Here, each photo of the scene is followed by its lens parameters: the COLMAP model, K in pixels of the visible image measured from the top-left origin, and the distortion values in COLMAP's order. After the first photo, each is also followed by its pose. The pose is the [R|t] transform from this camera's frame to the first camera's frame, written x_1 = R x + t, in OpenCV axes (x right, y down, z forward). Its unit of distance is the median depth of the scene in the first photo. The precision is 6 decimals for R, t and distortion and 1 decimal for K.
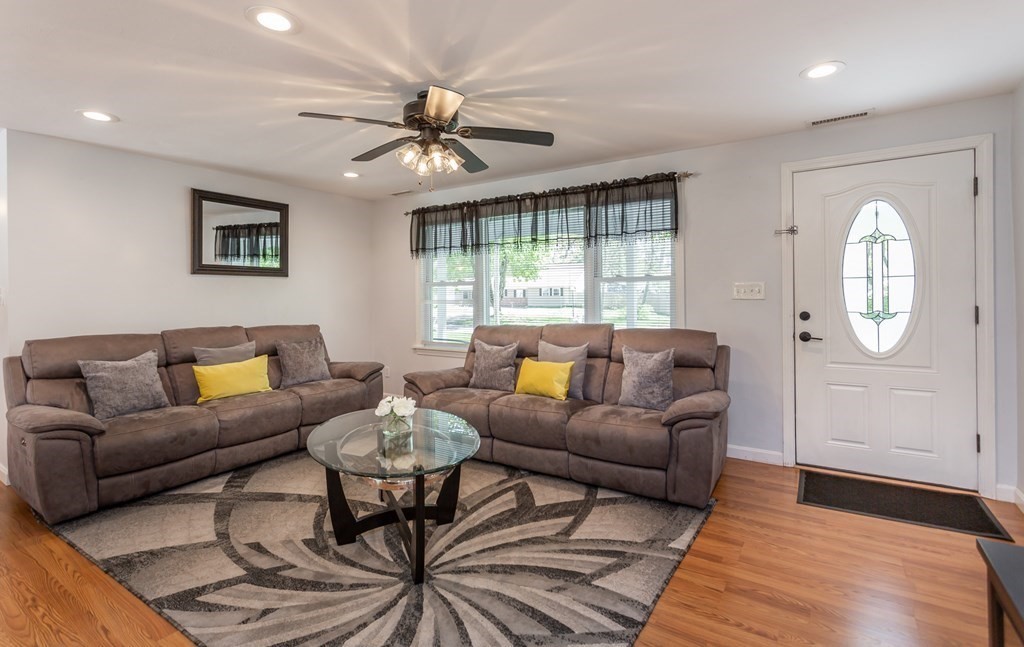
lens RADIAL K [[476.9, 0, 512.0], [0, 476.9, 323.5], [0, 0, 1]] dist [0.002730, 0.000299]
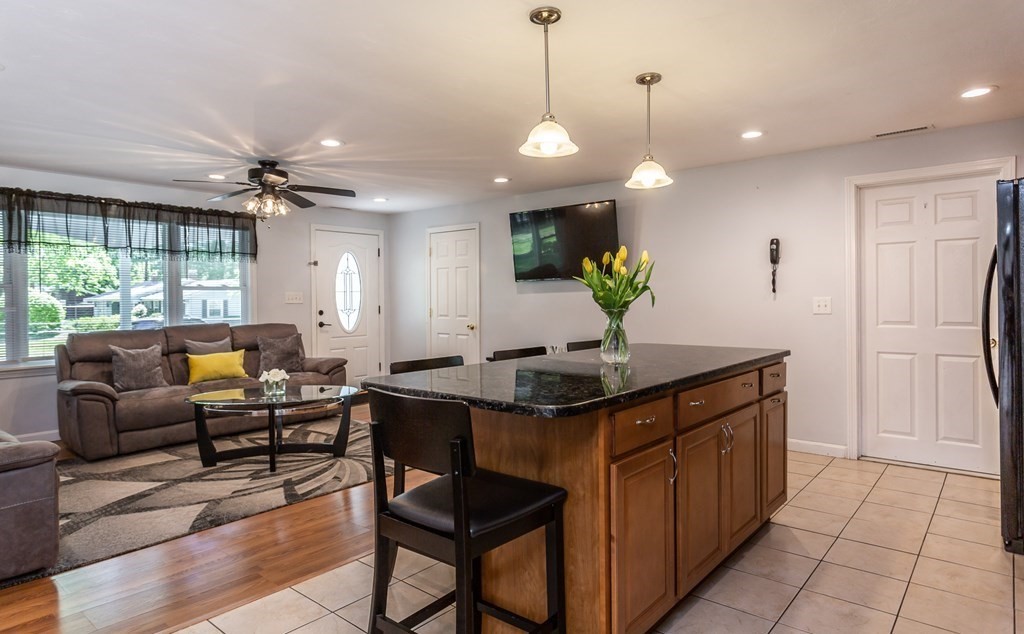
lens RADIAL K [[594.8, 0, 512.0], [0, 594.8, 317.0], [0, 0, 1]] dist [-0.000488, -0.000412]
pose [[0.121027, -0.017604, 0.992493, -1.585125], [0.070292, 0.997485, 0.009121, 0.032445], [-0.990157, 0.068661, 0.121960, 0.045808]]
